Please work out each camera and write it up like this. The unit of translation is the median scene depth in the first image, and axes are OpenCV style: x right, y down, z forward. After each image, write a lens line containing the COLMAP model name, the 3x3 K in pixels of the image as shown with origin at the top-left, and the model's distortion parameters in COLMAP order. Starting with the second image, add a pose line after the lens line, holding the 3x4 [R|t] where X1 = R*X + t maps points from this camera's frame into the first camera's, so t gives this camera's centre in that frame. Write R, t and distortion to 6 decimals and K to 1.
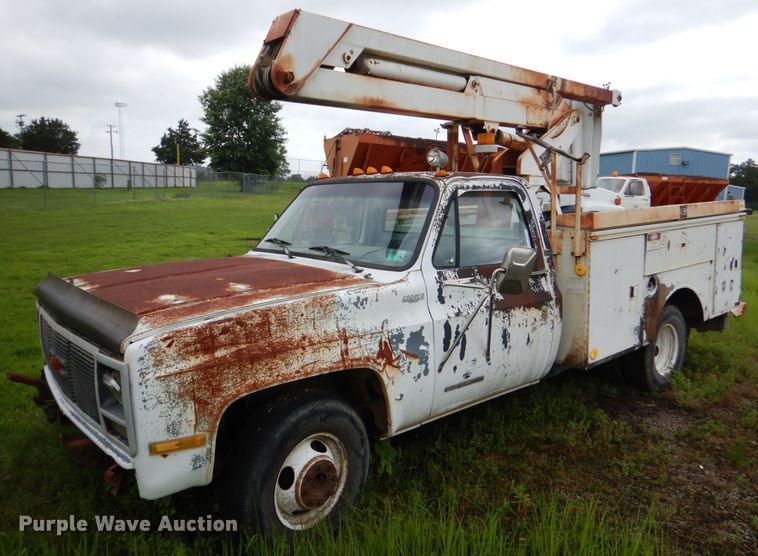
lens RADIAL K [[569.9, 0, 379.0], [0, 569.9, 278.0], [0, 0, 1]] dist [0.000368, -0.000437]
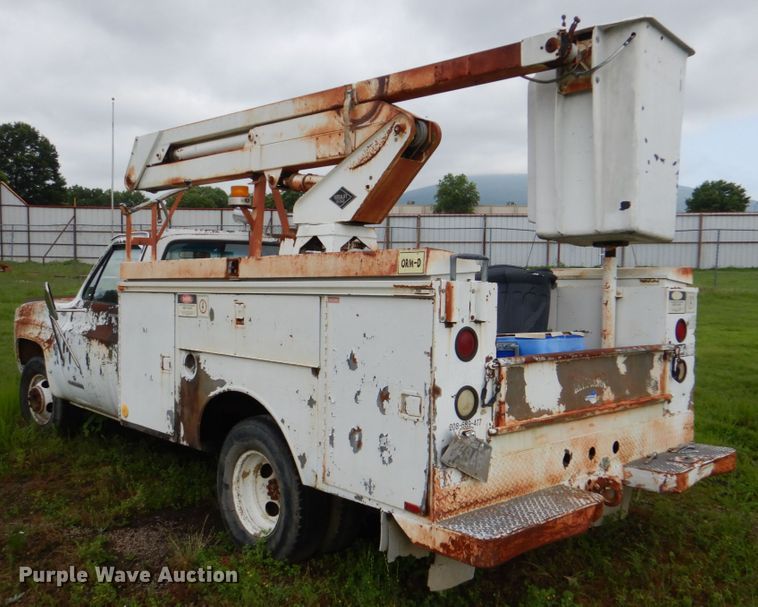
lens RADIAL K [[753.1, 0, 378.0], [0, 753.1, 313.1], [0, 0, 1]] dist [0.001333, 0.007728]
pose [[0.030142, 0.056423, -0.997952, 1.454770], [-0.160761, 0.985681, 0.050873, -0.142207], [0.986533, 0.158898, 0.038781, 1.195355]]
